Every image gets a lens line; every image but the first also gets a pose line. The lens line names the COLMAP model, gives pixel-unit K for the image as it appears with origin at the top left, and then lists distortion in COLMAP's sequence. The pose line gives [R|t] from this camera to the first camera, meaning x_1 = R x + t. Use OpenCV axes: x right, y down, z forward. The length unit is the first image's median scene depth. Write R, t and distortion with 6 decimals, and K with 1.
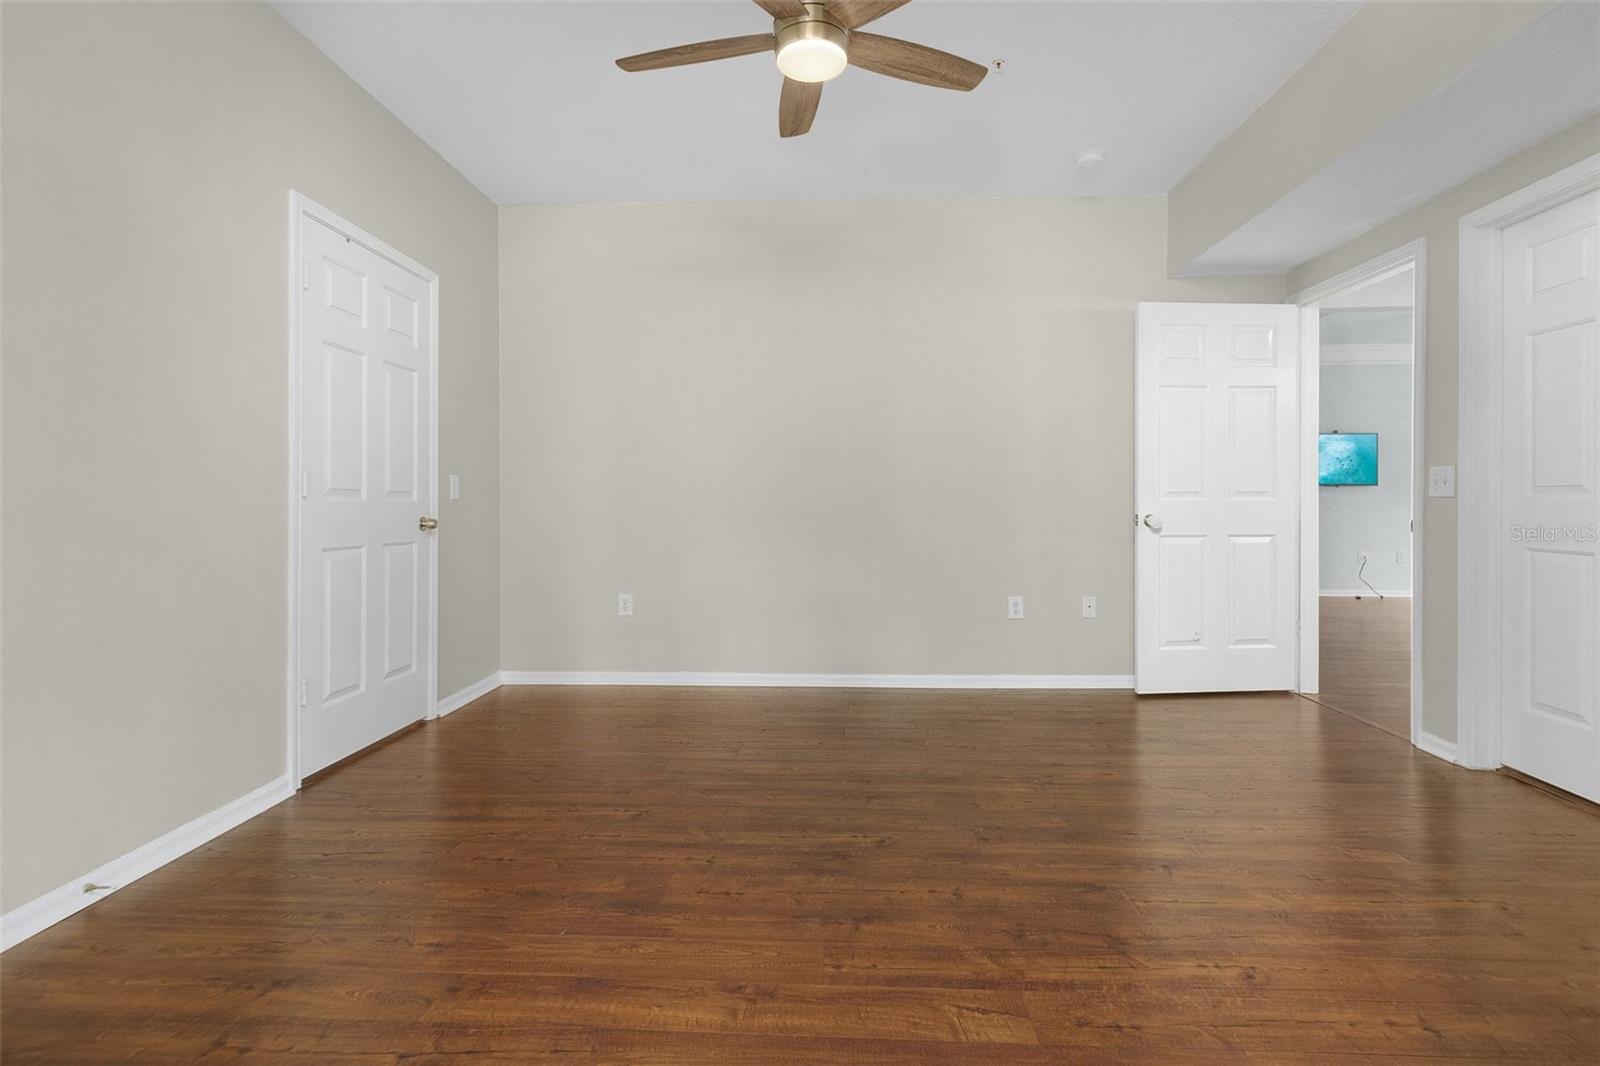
lens RADIAL K [[746.9, 0, 799.7], [0, 746.9, 516.4], [0, 0, 1]] dist [0.005773, -0.000567]
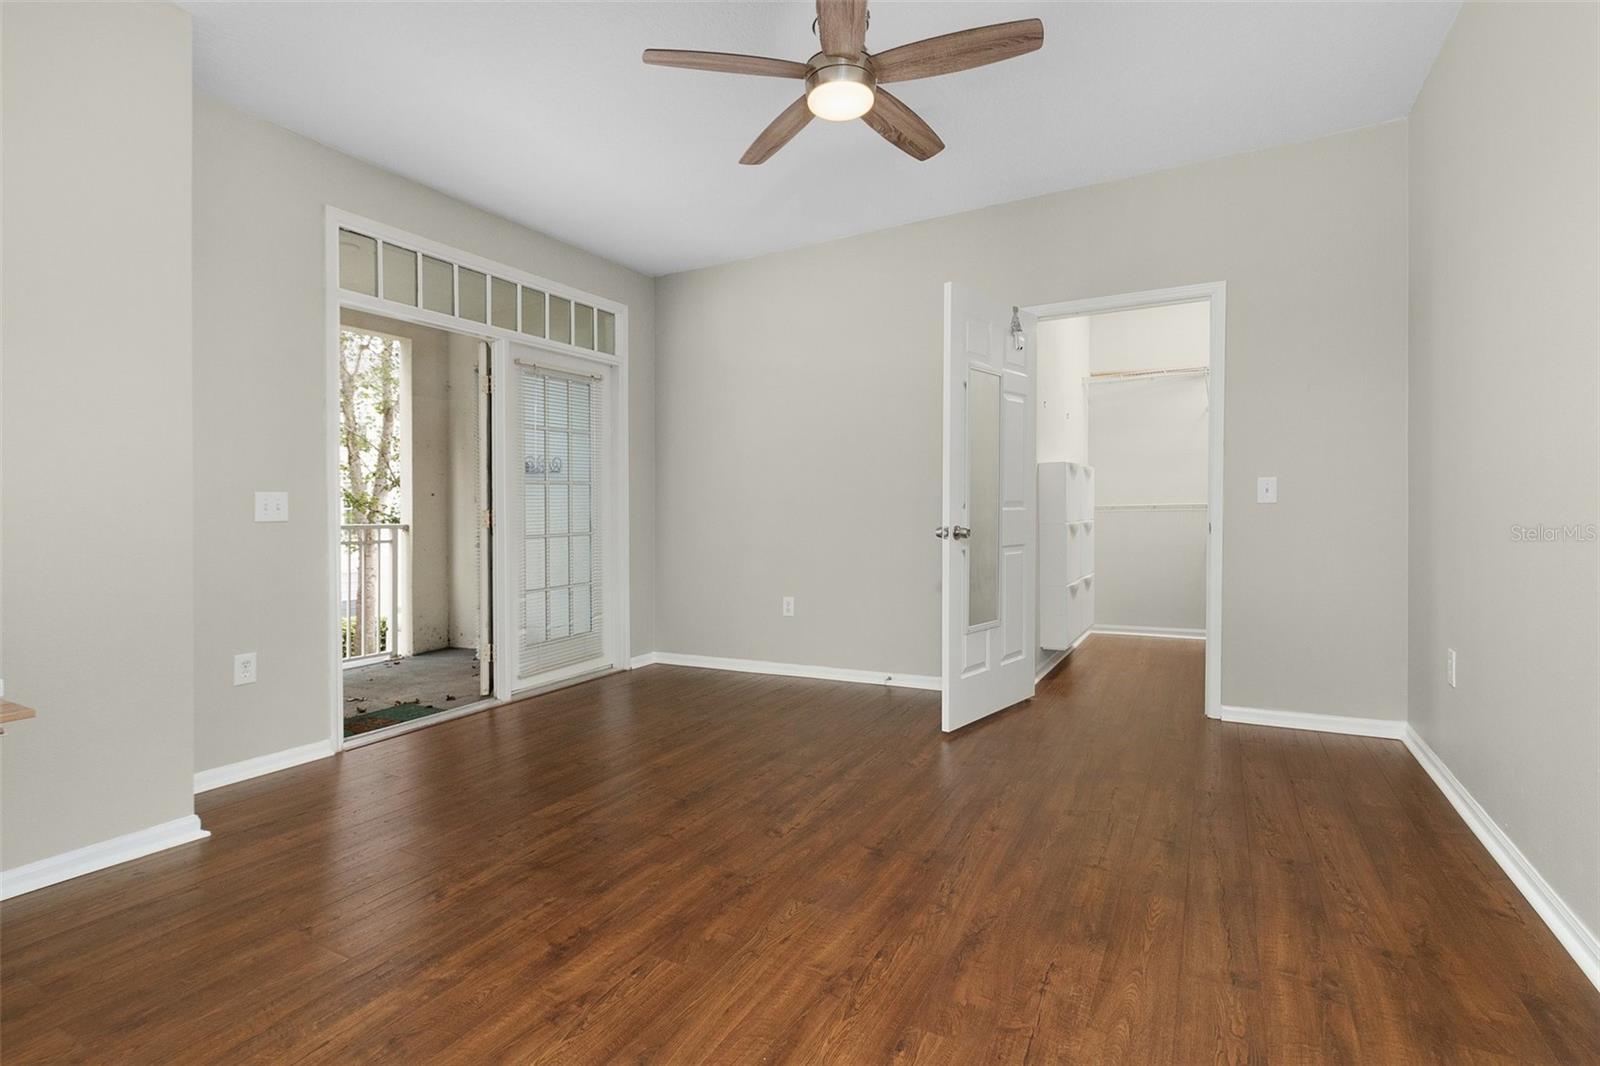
lens RADIAL K [[746.9, 0, 808.1], [0, 746.9, 521.5], [0, 0, 1]] dist [0.005773, -0.000567]
pose [[-0.420700, 0.017508, -0.907031, 1.148997], [0.000402, 0.999817, 0.019113, -0.026456], [0.907200, 0.007676, -0.420630, 1.633595]]
